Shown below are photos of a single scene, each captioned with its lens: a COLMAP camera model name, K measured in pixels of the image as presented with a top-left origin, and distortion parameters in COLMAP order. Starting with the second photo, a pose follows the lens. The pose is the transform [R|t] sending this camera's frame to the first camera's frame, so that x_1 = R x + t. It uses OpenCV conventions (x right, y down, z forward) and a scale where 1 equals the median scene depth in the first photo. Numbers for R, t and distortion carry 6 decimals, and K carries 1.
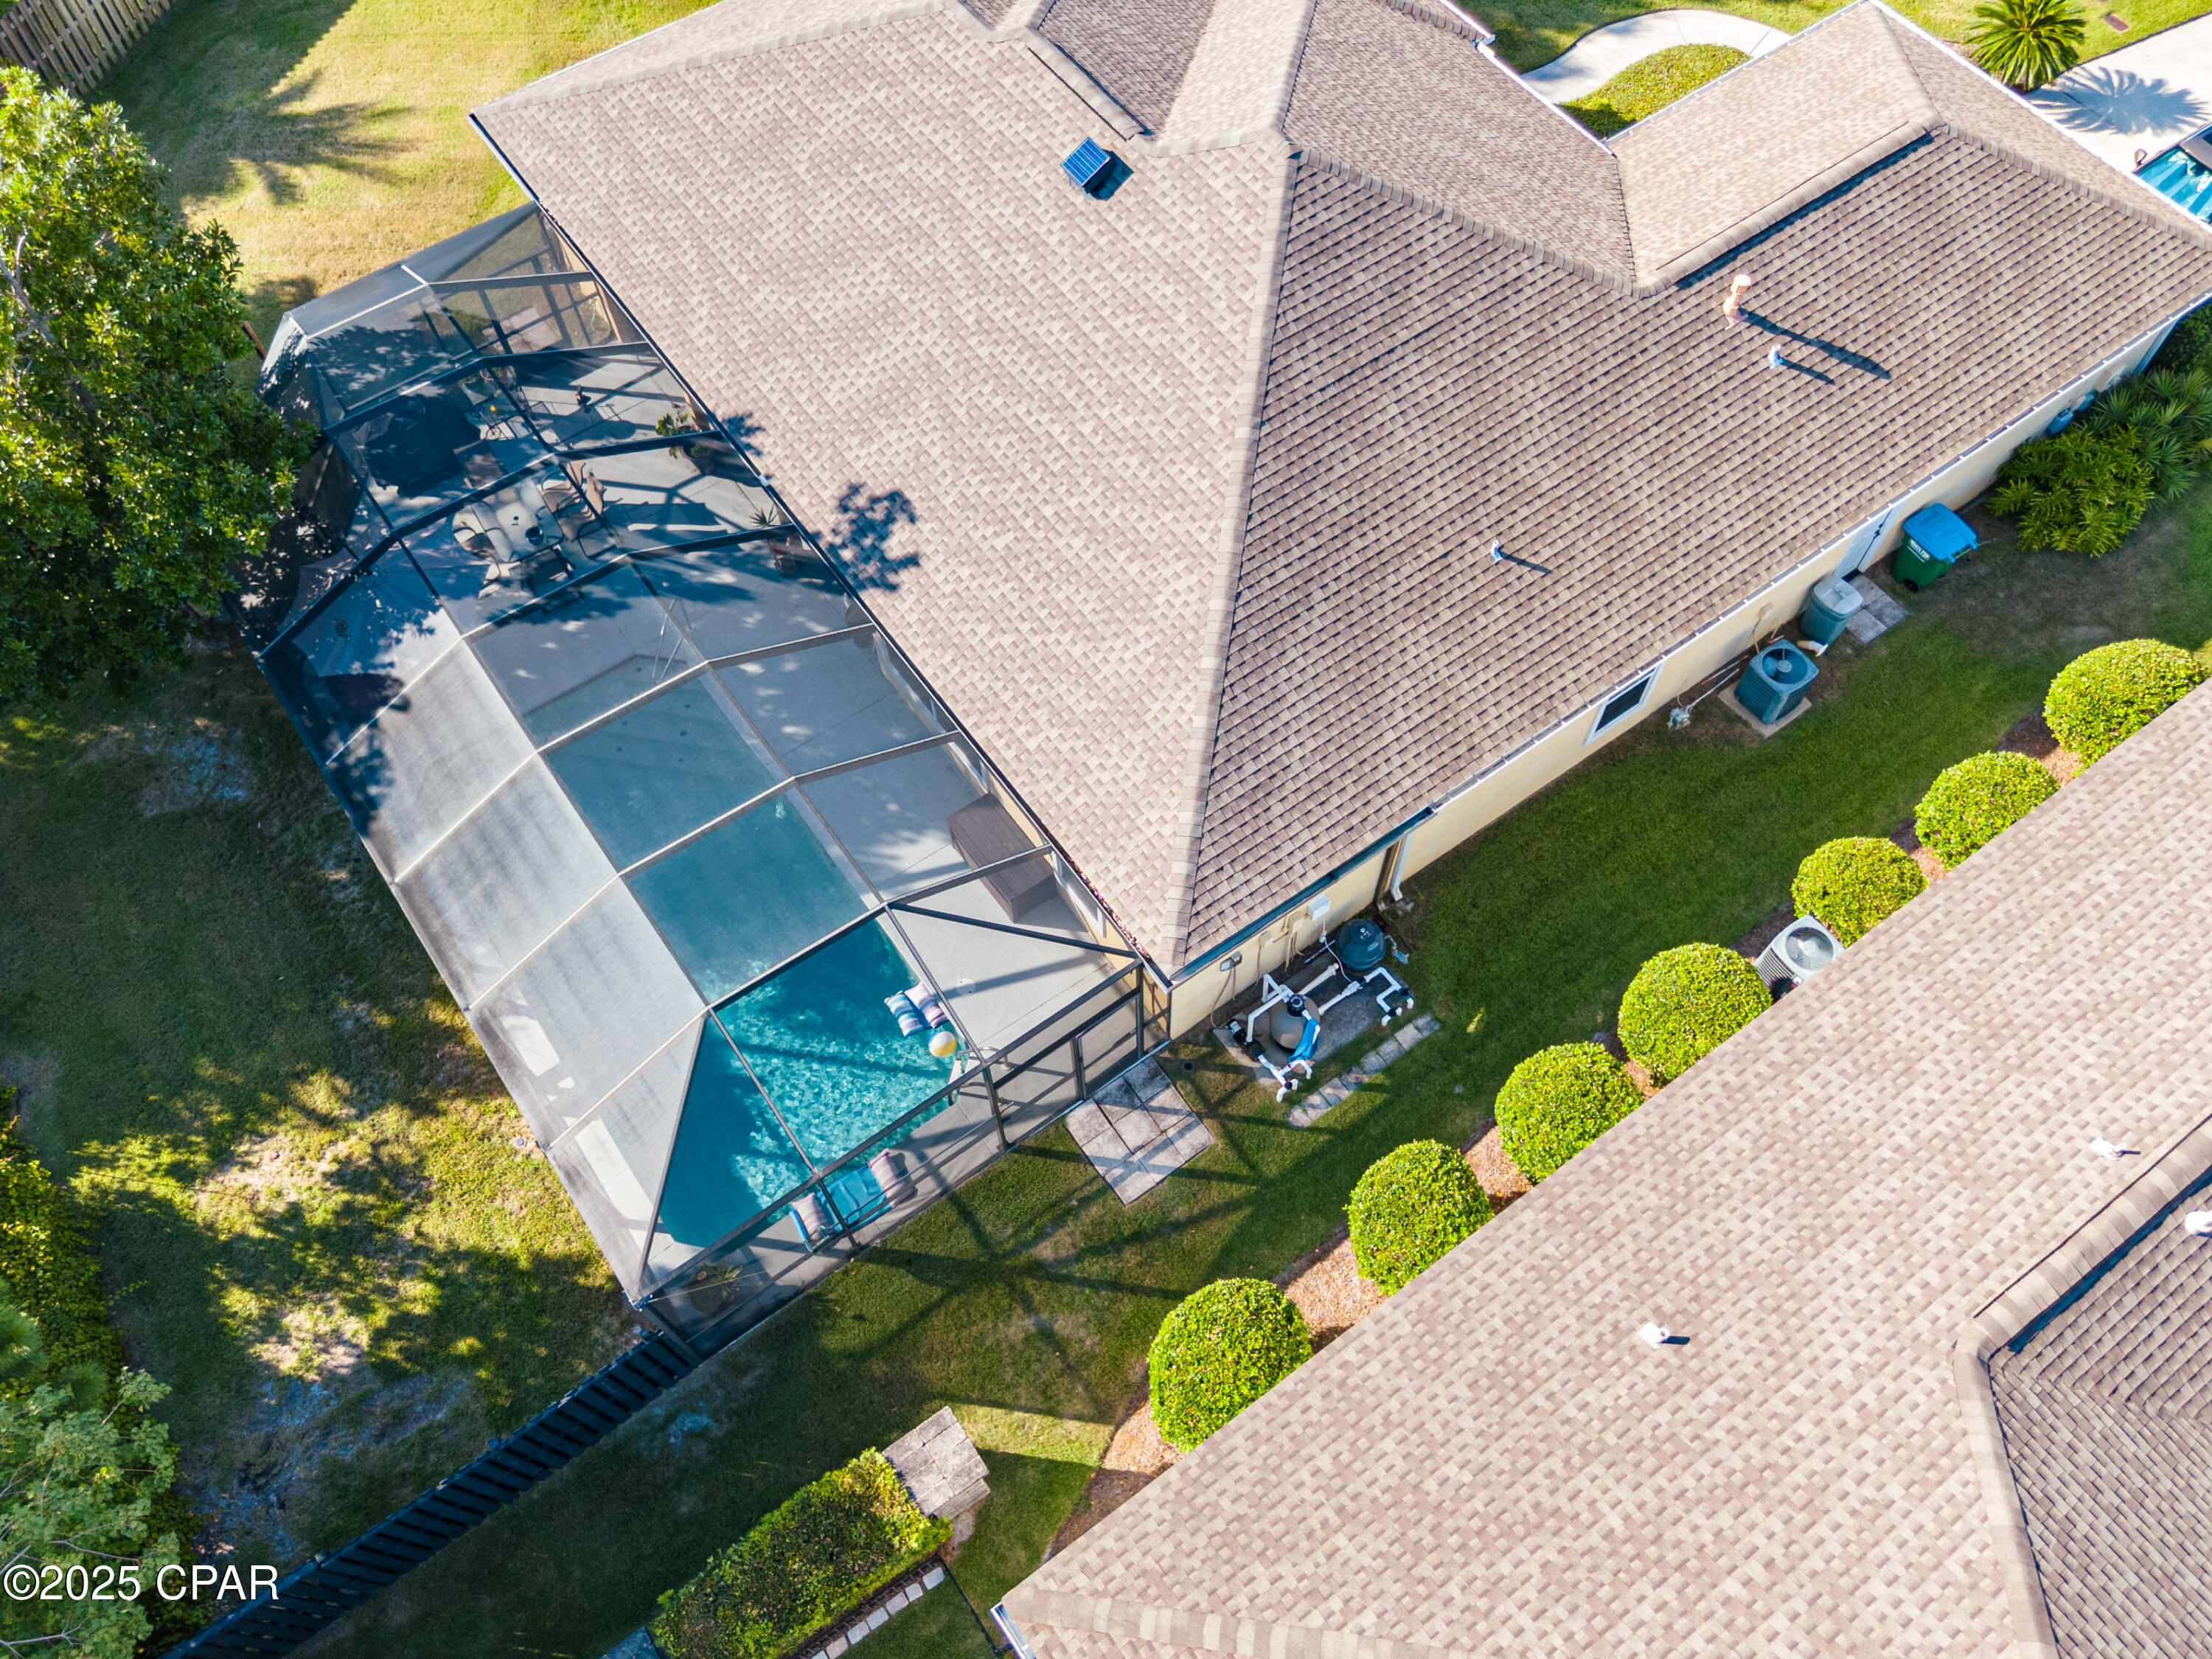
lens RADIAL K [[1721.3, 0, 1141.5], [0, 1721.3, 886.9], [0, 0, 1]] dist [0.042372, -0.047445]
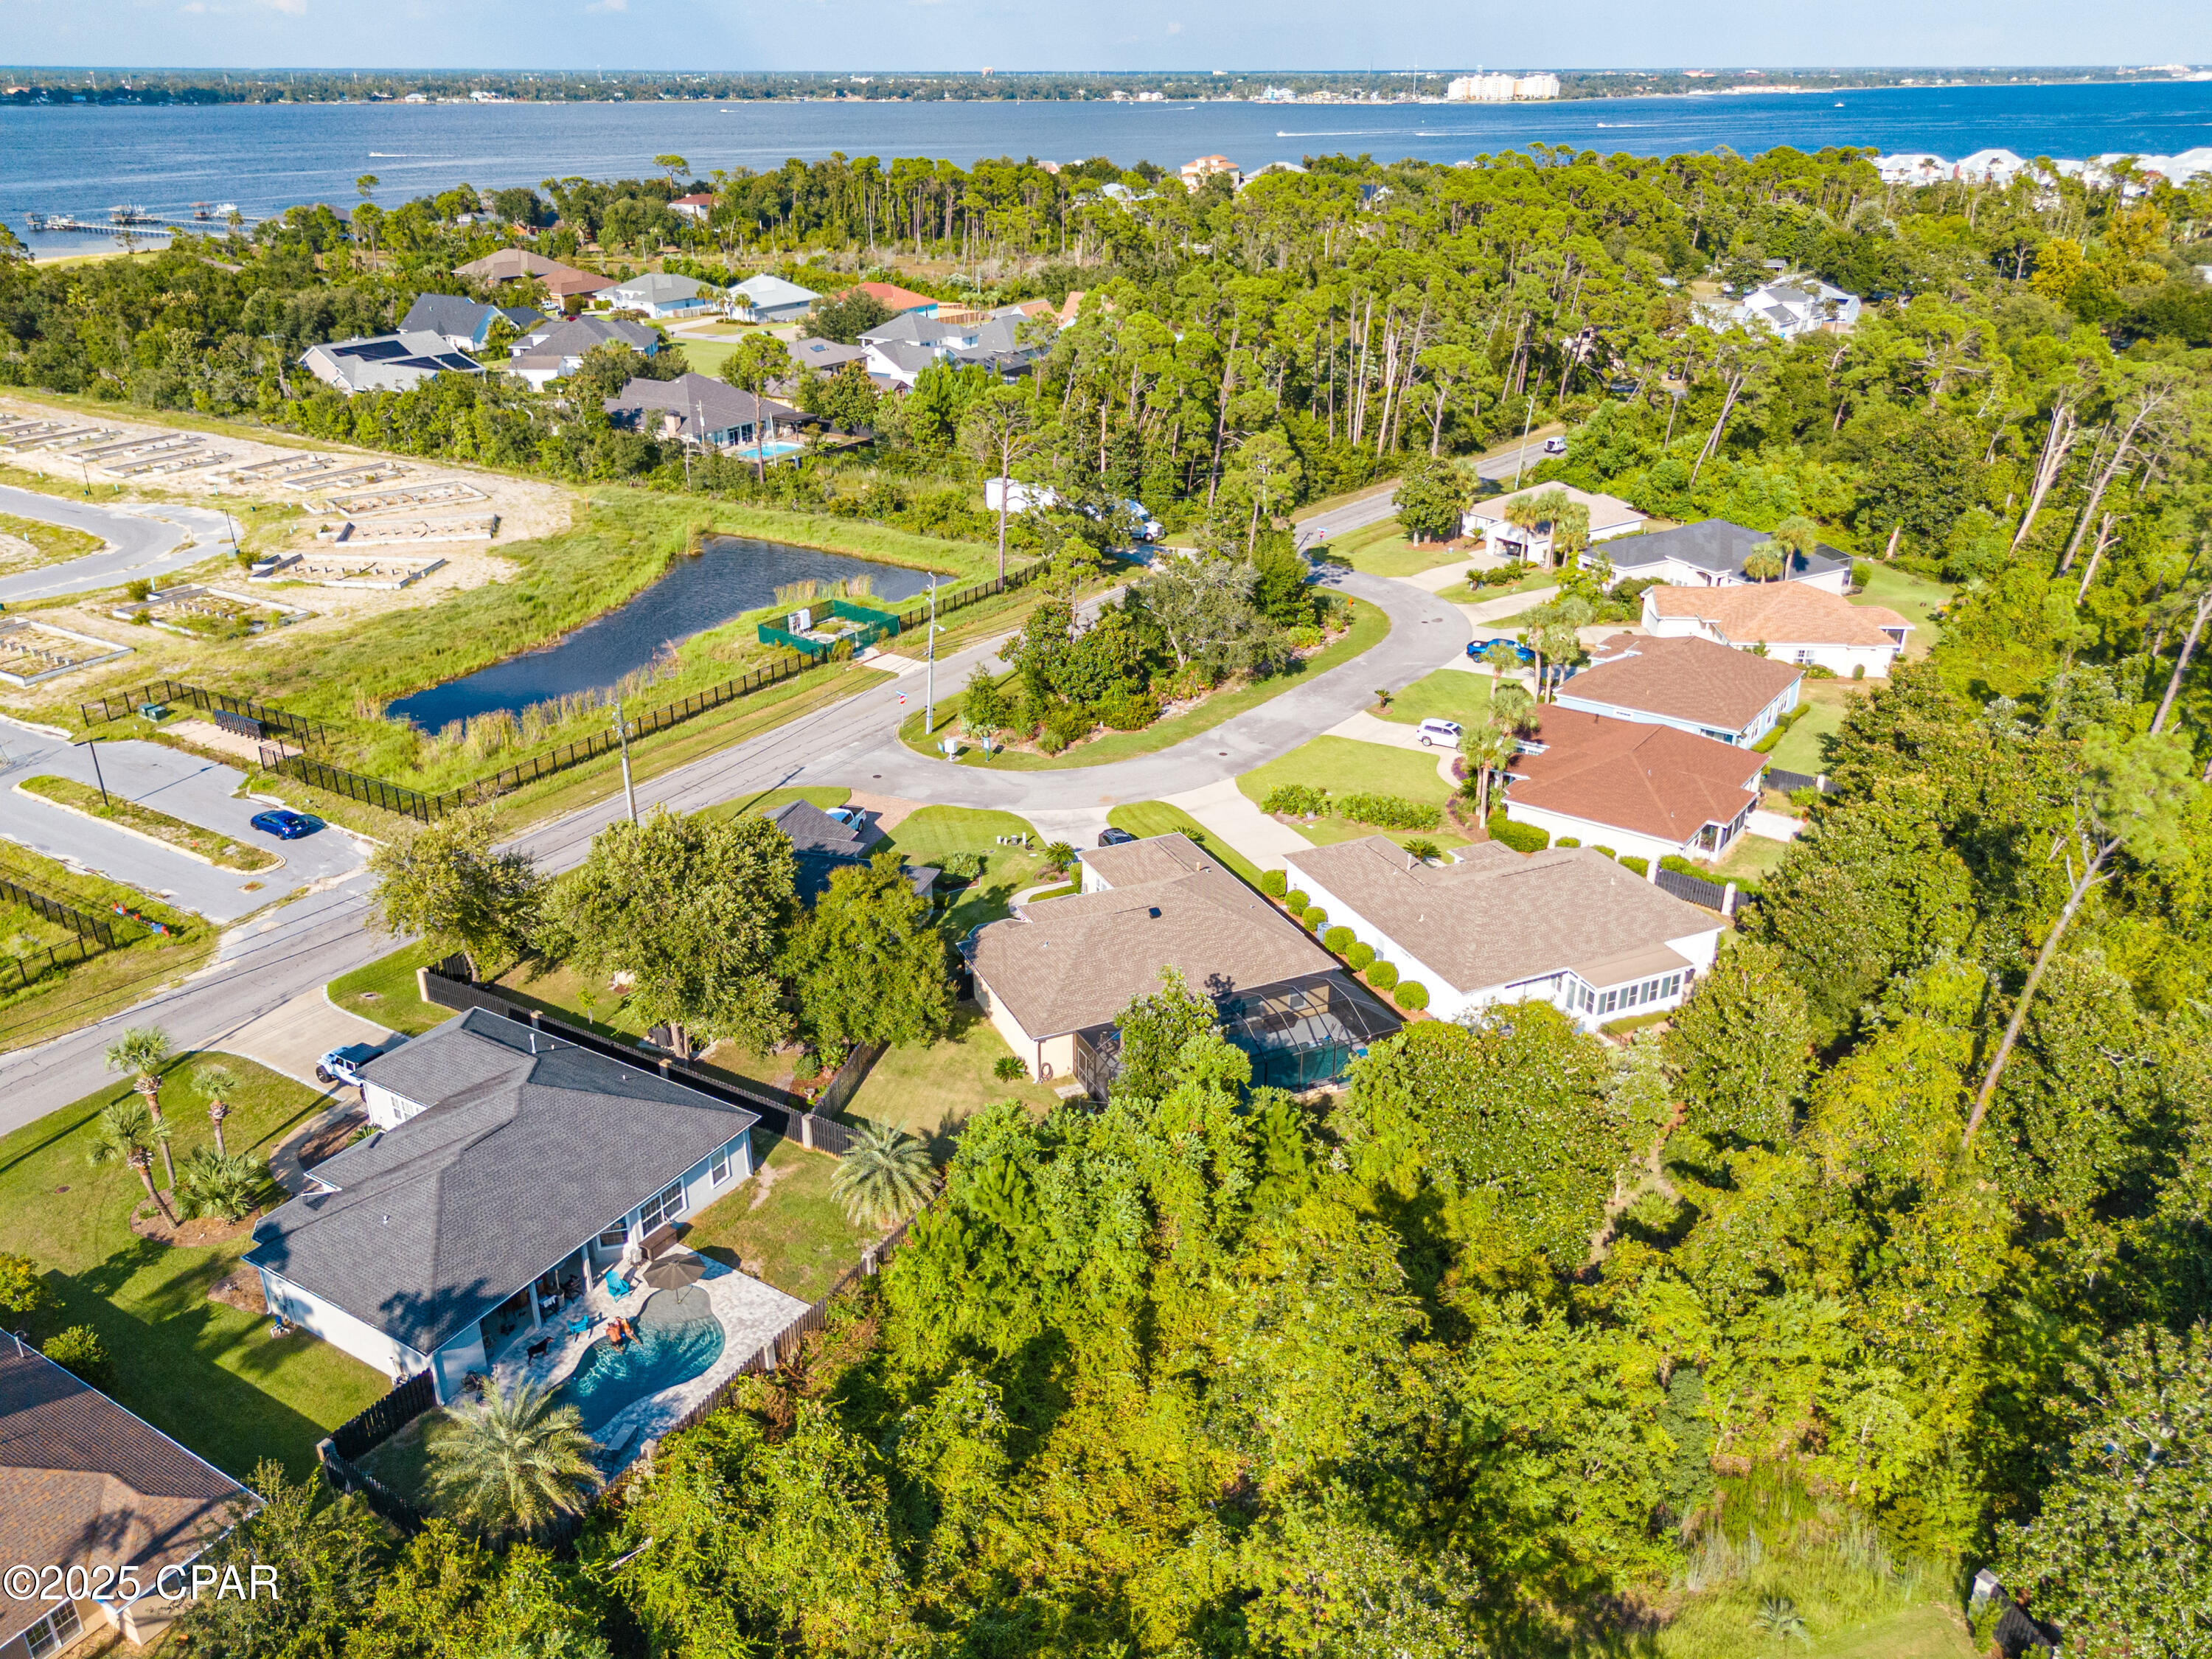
lens RADIAL K [[1655.1, 0, 1139.1], [0, 1655.1, 755.0], [0, 0, 1]] dist [0.069172, -0.078298]
pose [[0.175526, -0.357670, 0.917204, -3.625853], [0.862975, 0.504265, 0.031494, -0.768097], [-0.473778, 0.785996, 0.397171, -0.909025]]
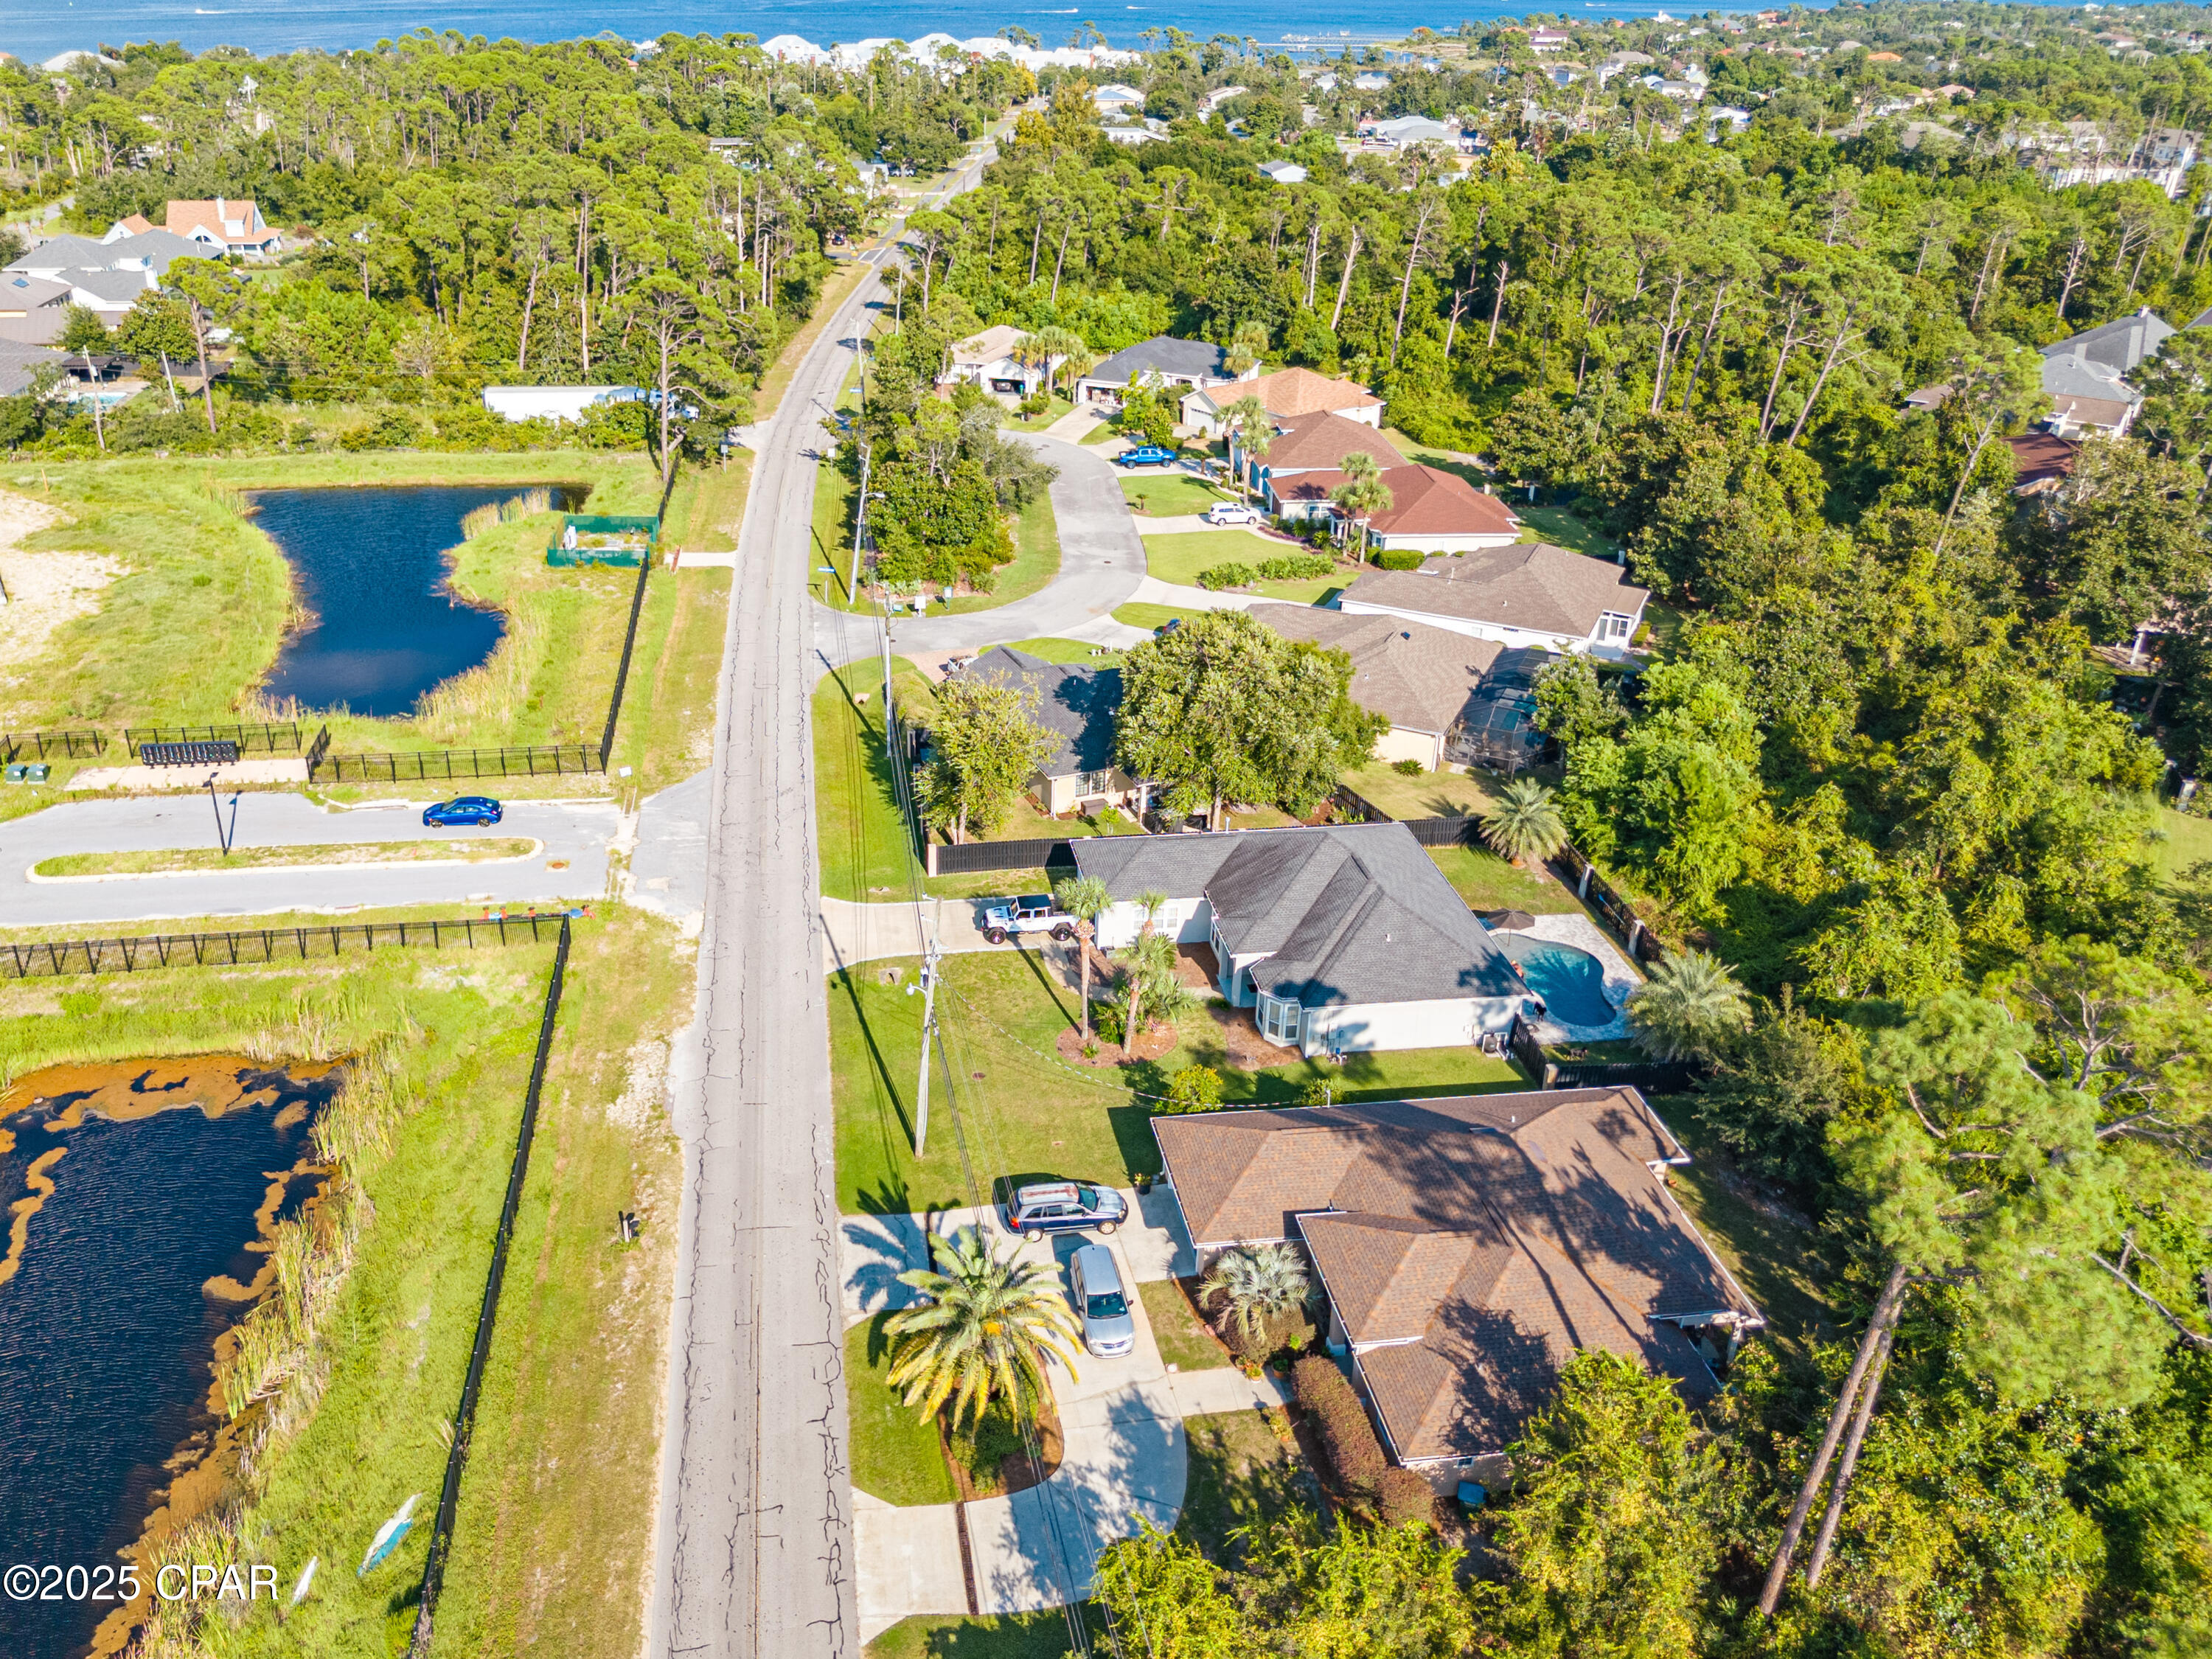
lens RADIAL K [[1590.8, 0, 1036.1], [0, 1590.8, 824.2], [0, 0, 1]] dist [0.056000, -0.061733]
pose [[-0.475662, -0.405522, 0.780575, -3.634512], [0.768625, 0.239900, 0.593012, -4.095911], [-0.427739, 0.882043, 0.197583, 0.998466]]
